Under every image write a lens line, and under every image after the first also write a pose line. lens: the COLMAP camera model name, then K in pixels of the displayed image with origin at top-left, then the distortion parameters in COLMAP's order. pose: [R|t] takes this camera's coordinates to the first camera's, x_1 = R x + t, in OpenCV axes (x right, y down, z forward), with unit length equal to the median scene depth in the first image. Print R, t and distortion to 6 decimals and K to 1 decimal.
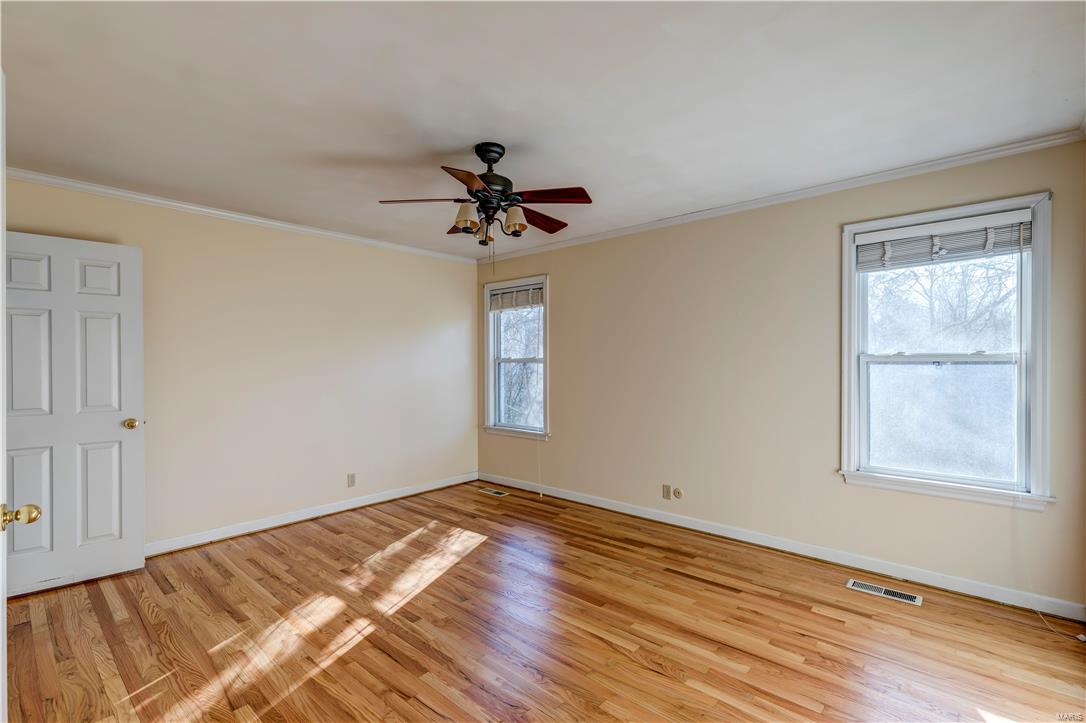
lens RADIAL K [[488.3, 0, 549.2], [0, 488.3, 361.8], [0, 0, 1]] dist [0.004298, 0.000271]
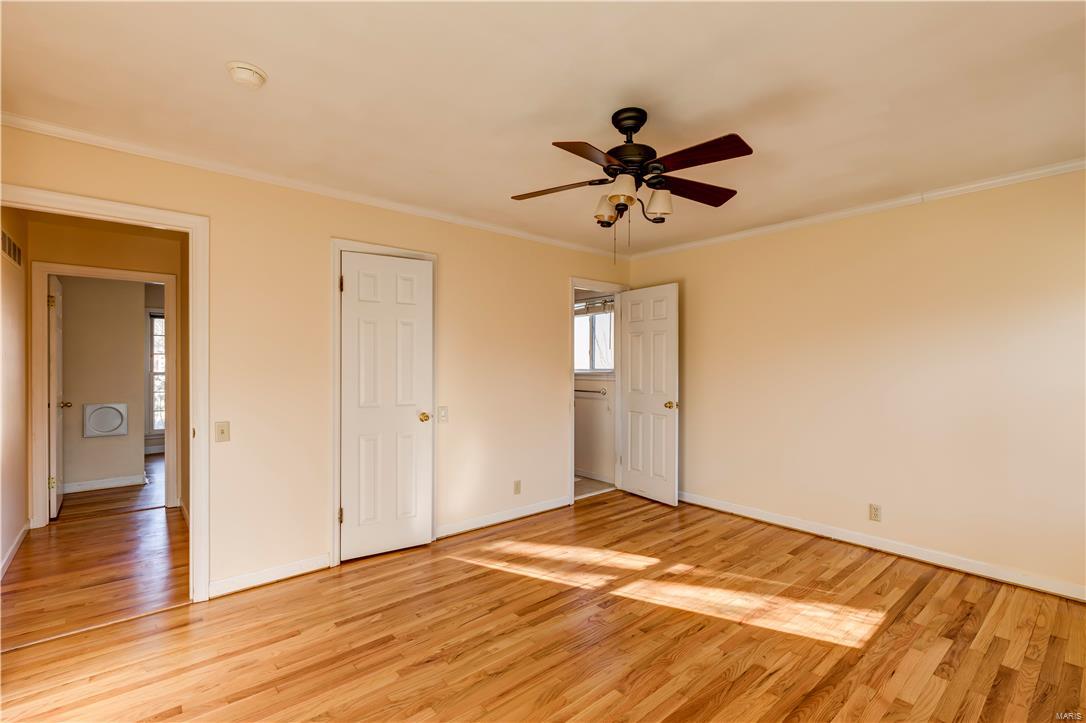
lens RADIAL K [[488.3, 0, 548.7], [0, 488.3, 363.7], [0, 0, 1]] dist [0.004298, 0.000271]
pose [[-0.129892, 0.004214, -0.991519, 0.587592], [-0.001816, 0.999988, 0.004488, -0.002718], [0.991526, 0.002384, -0.129883, 0.757364]]
